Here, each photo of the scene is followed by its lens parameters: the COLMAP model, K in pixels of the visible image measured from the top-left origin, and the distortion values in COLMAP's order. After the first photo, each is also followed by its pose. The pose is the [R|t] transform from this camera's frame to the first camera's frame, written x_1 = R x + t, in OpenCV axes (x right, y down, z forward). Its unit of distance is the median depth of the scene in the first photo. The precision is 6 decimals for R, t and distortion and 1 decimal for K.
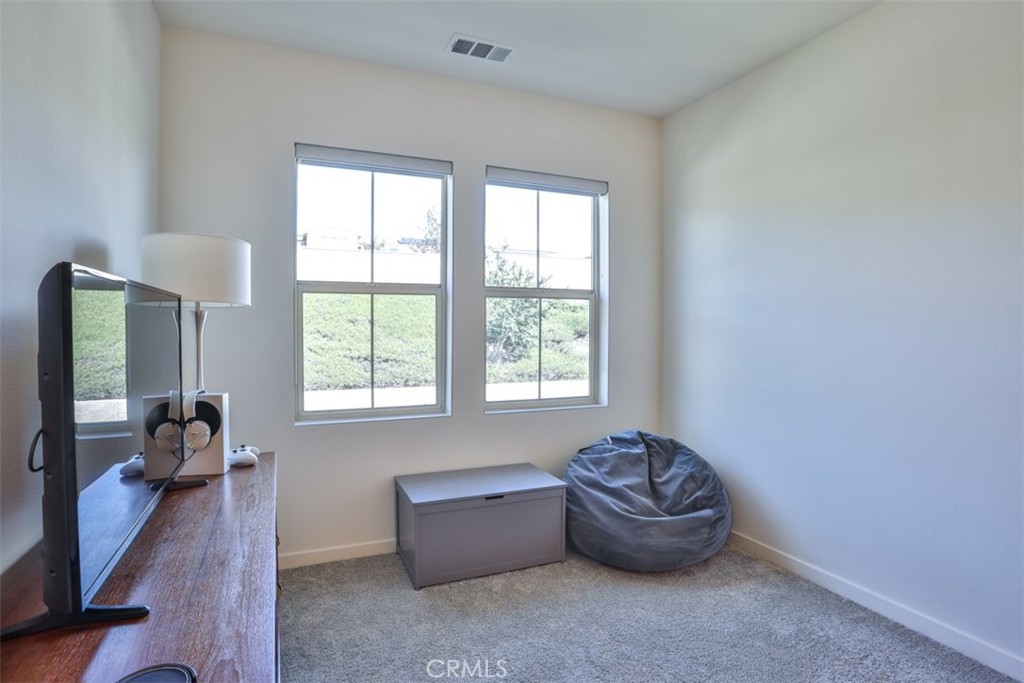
lens RADIAL K [[524.3, 0, 507.3], [0, 524.3, 337.6], [0, 0, 1]] dist [-0.078334, 0.035595]
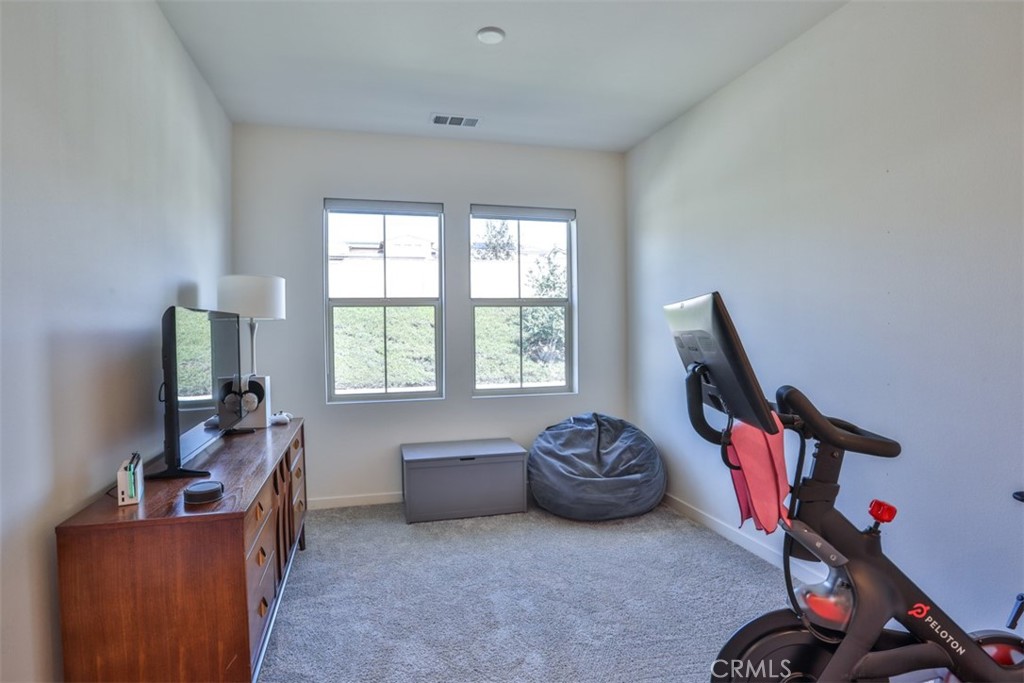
lens RADIAL K [[524.3, 0, 507.3], [0, 524.3, 337.6], [0, 0, 1]] dist [-0.078334, 0.035595]
pose [[0.989607, -0.011560, -0.143333, 0.256433], [0.011153, 0.999931, -0.003642, 0.003705], [0.143365, 0.002005, 0.989668, -0.287628]]
